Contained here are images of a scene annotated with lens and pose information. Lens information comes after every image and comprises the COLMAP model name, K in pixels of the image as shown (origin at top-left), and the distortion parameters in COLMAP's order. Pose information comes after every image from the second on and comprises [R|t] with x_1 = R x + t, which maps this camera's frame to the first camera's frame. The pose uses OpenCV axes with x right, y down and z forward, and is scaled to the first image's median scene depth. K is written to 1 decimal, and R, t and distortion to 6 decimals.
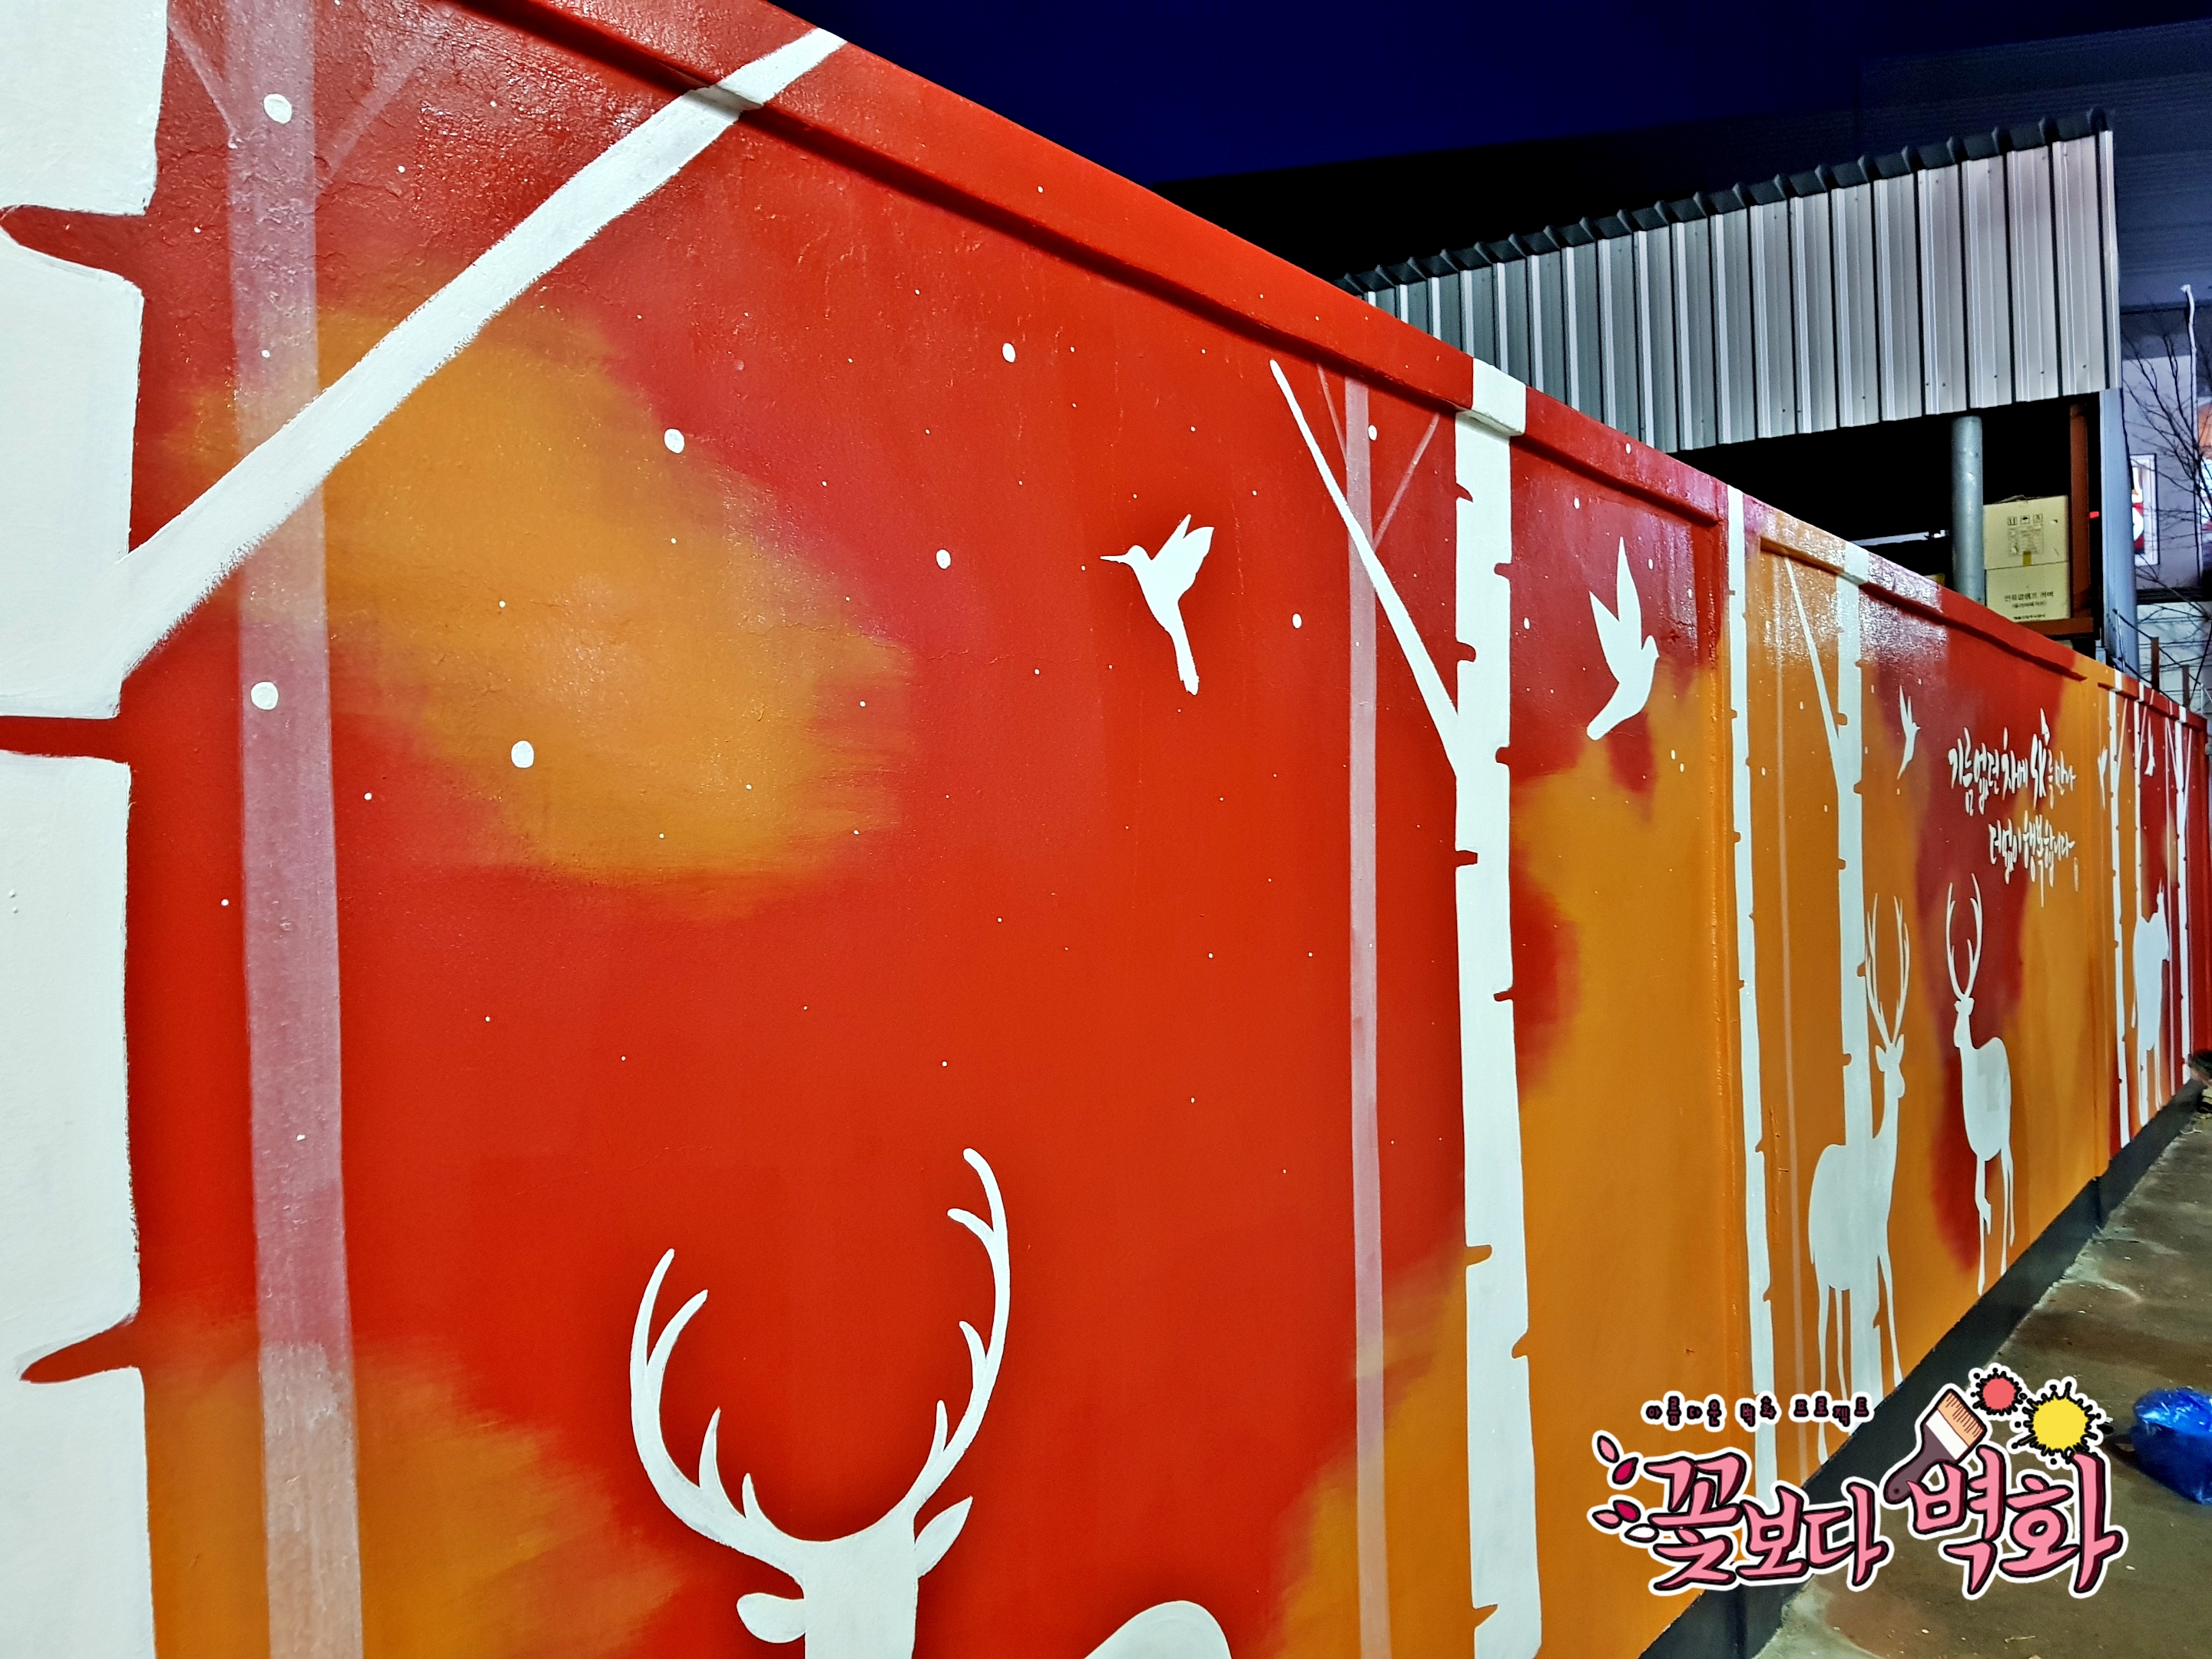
lens RADIAL K [[1717.3, 0, 1119.2], [0, 1717.3, 832.5], [0, 0, 1]] dist [0.103566, -0.165310]
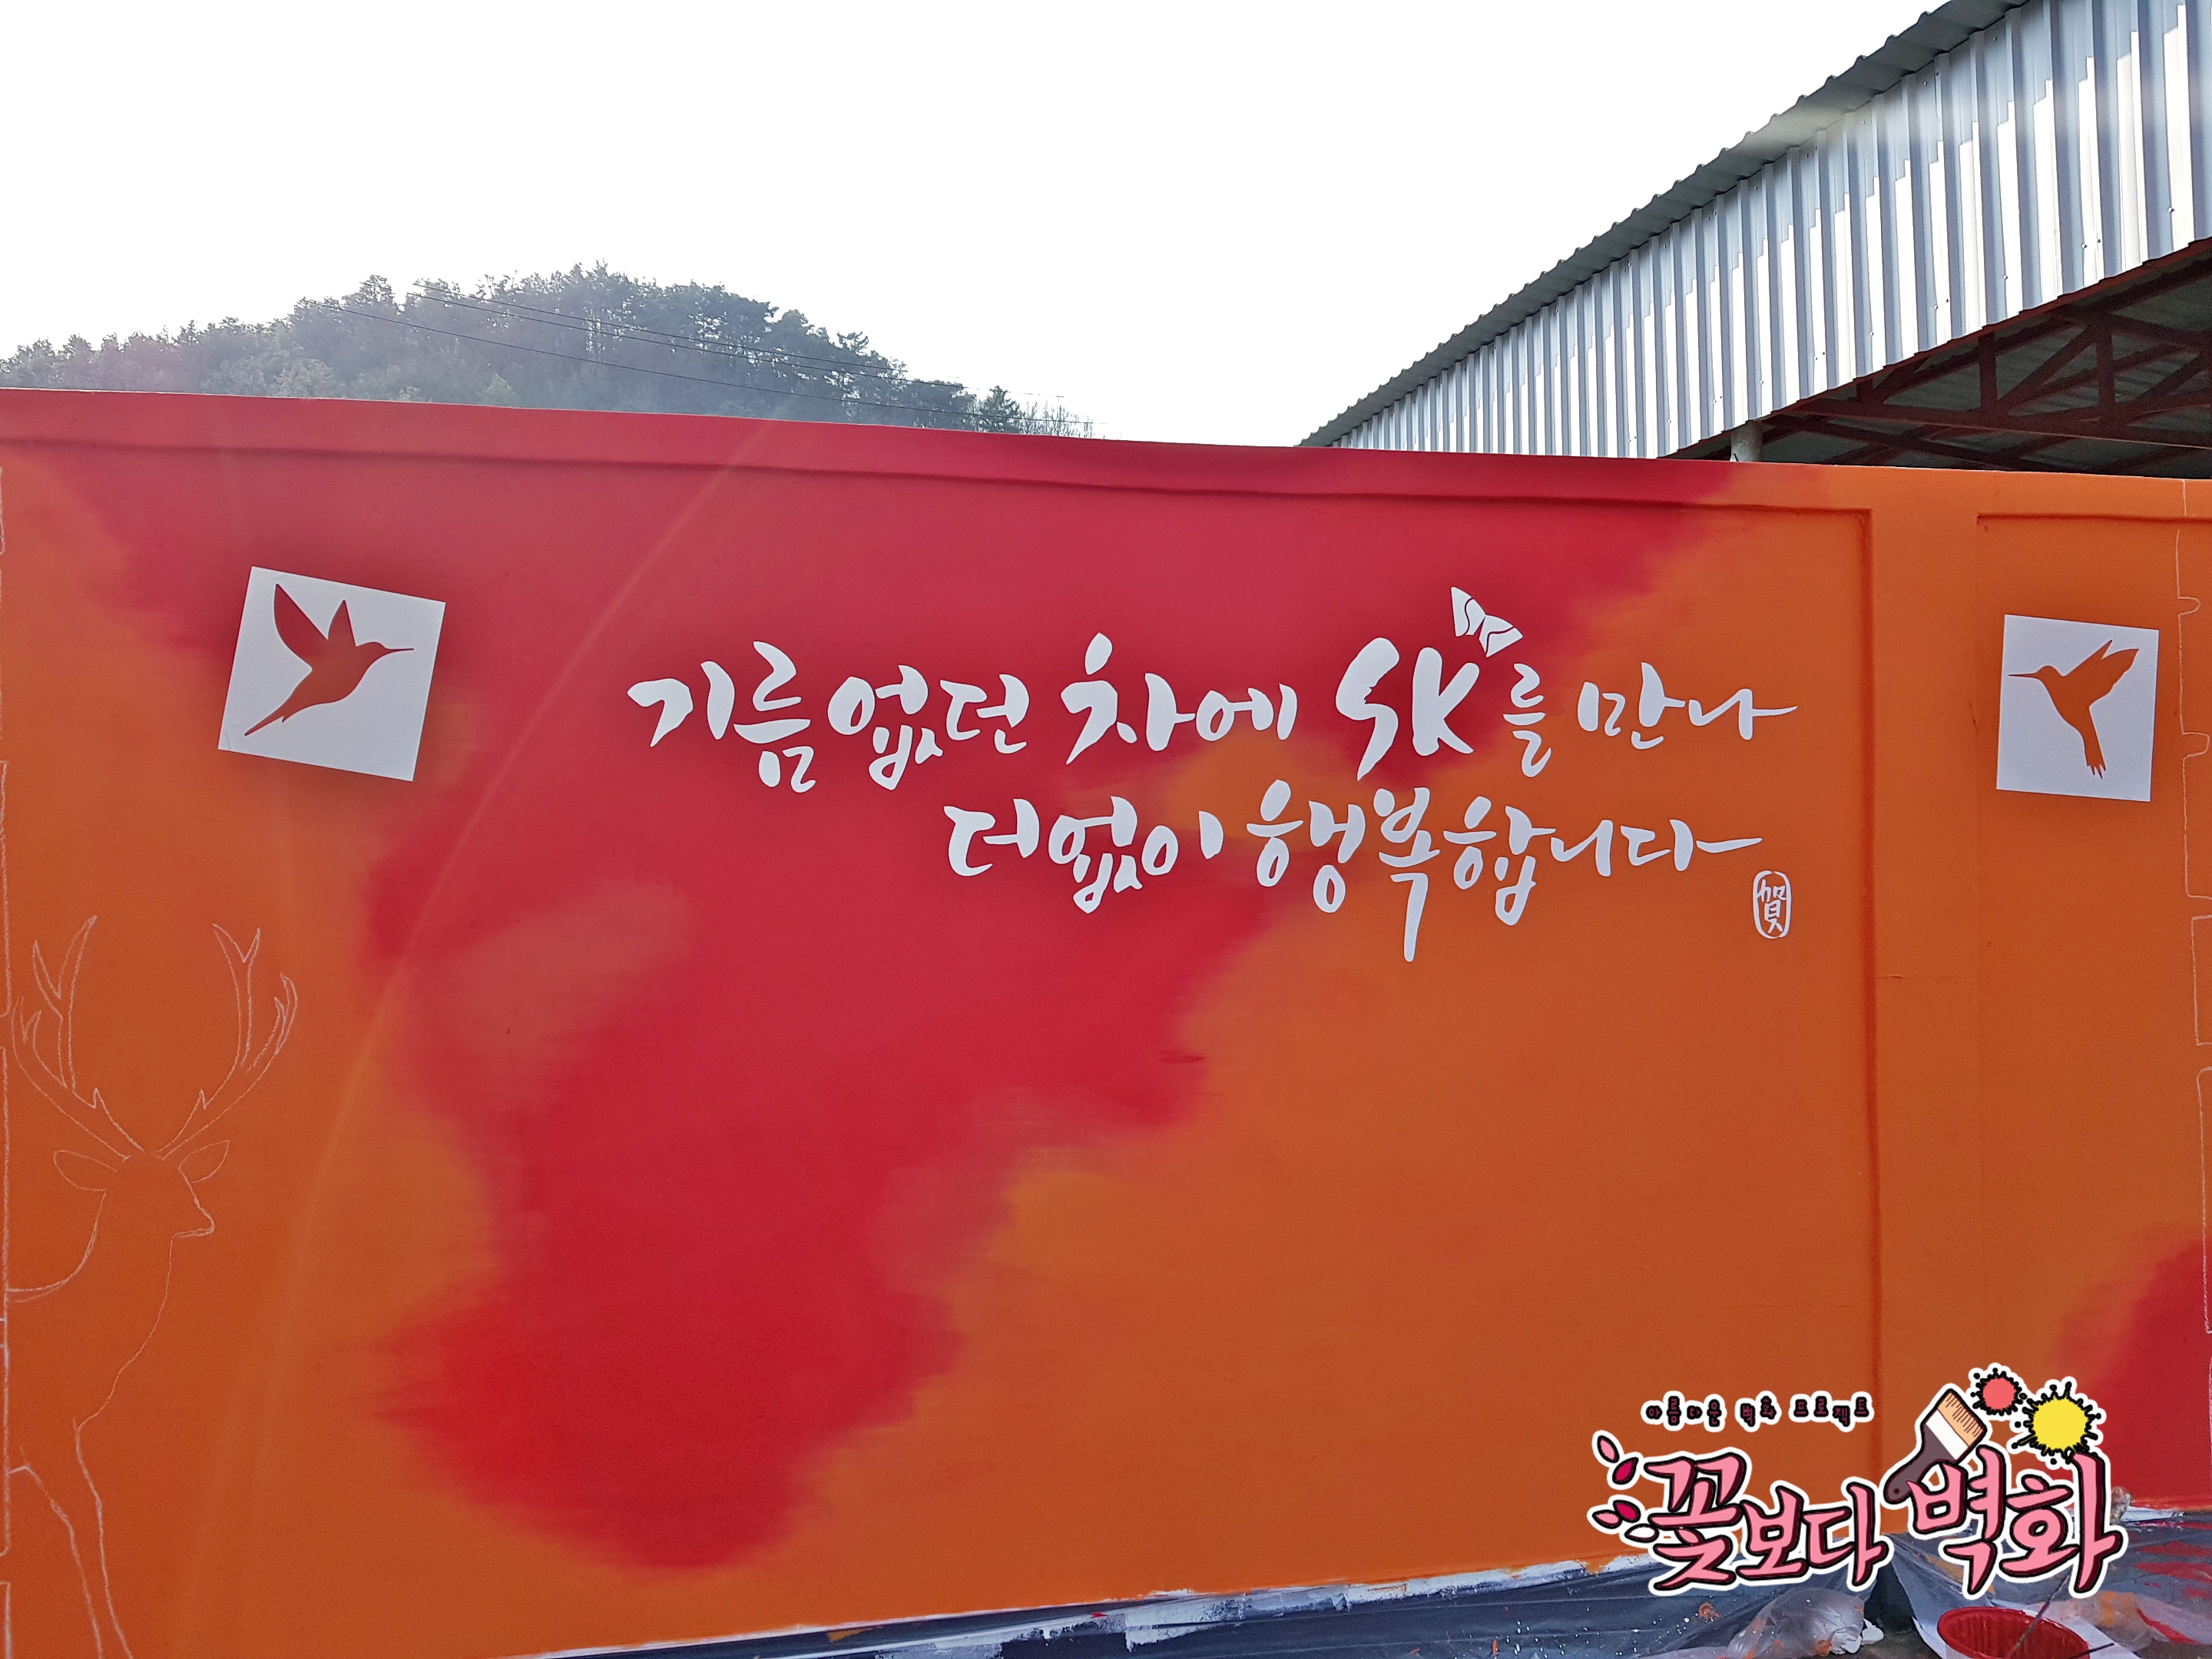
lens RADIAL K [[1703.4, 0, 1113.2], [0, 1703.4, 824.7], [0, 0, 1]] dist [0.128181, -0.207432]
pose [[0.746075, 0.011508, -0.665762, 1.780152], [-0.003753, 0.999907, 0.013078, -0.012373], [0.665851, -0.007259, 0.746049, 1.203307]]
